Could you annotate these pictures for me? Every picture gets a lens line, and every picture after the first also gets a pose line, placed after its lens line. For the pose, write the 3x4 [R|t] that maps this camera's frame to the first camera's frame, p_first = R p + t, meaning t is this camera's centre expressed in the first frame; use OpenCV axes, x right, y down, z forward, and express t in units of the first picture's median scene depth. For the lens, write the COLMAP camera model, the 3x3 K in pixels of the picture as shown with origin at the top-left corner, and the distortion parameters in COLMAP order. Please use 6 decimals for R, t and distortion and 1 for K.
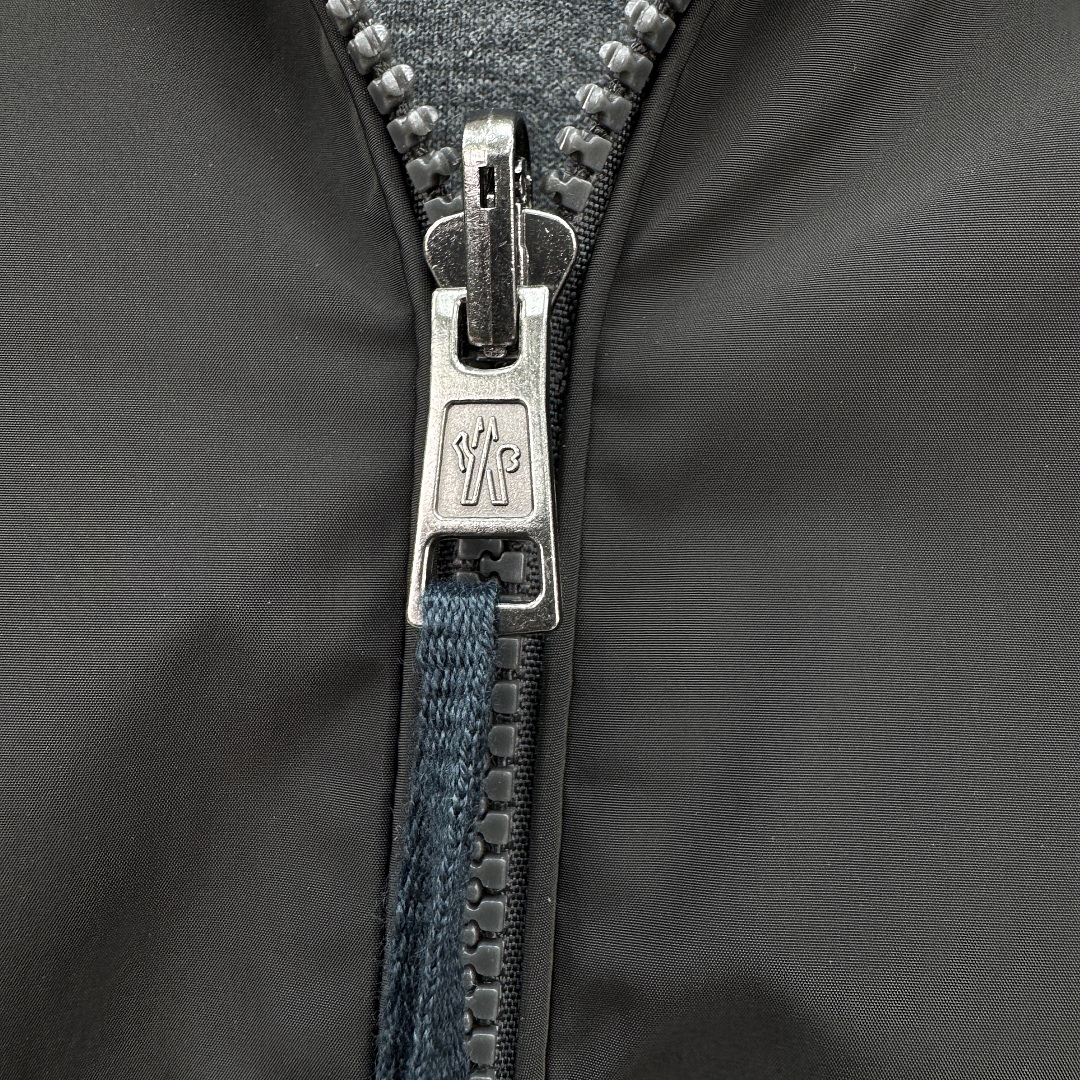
lens RADIAL K [[1018.0, 0, 539.8], [0, 1018.0, 462.3], [0, 0, 1]] dist [-0.006741, 0.000036]
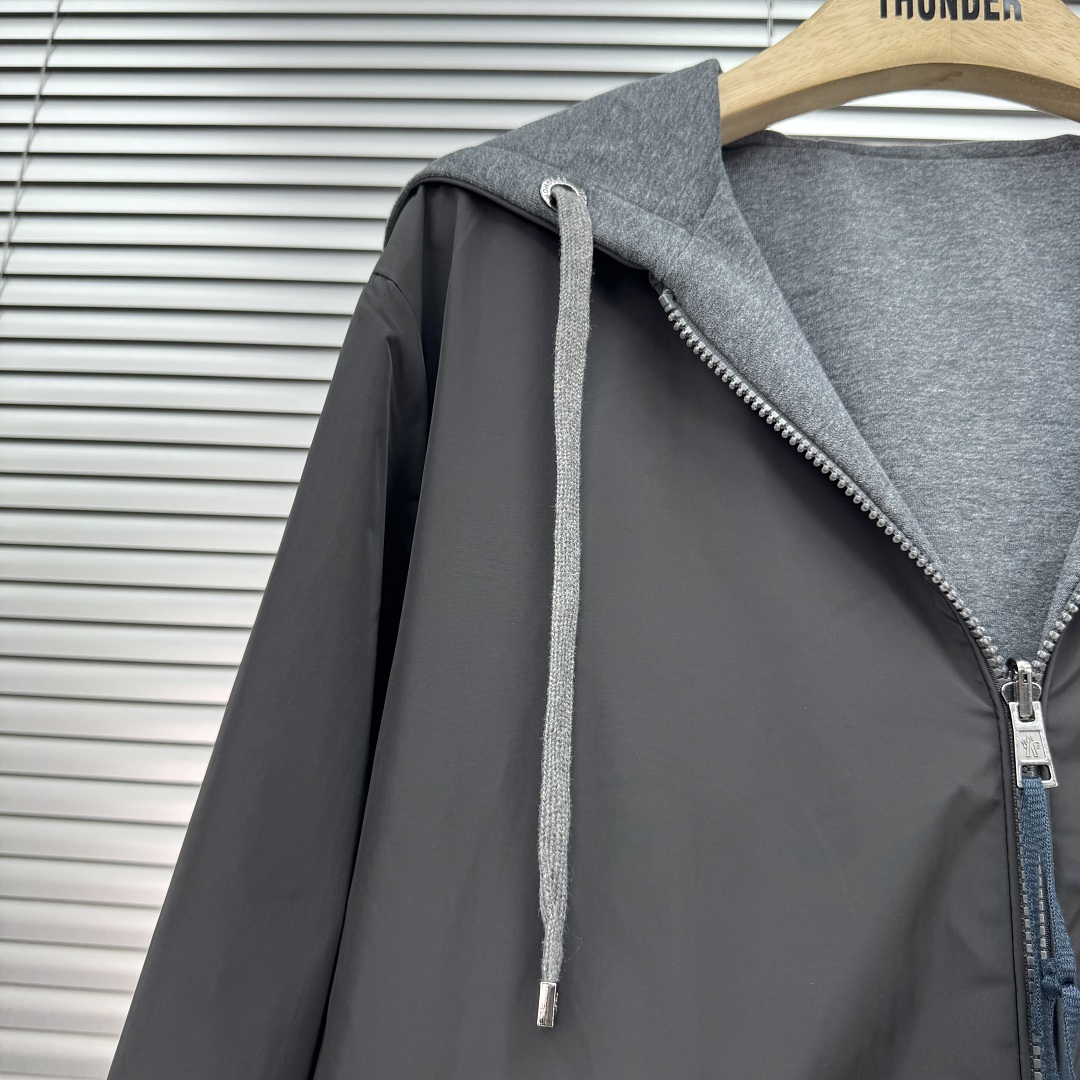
lens RADIAL K [[1082.6, 0, 540.0], [0, 1082.6, 540.0], [0, 0, 1]] dist [0.004240, 0.000843]
pose [[0.998629, 0.004910, 0.052121, -2.148703], [0.008023, 0.969480, -0.245040, 0.236936], [-0.051733, 0.245122, 0.968111, -3.139959]]
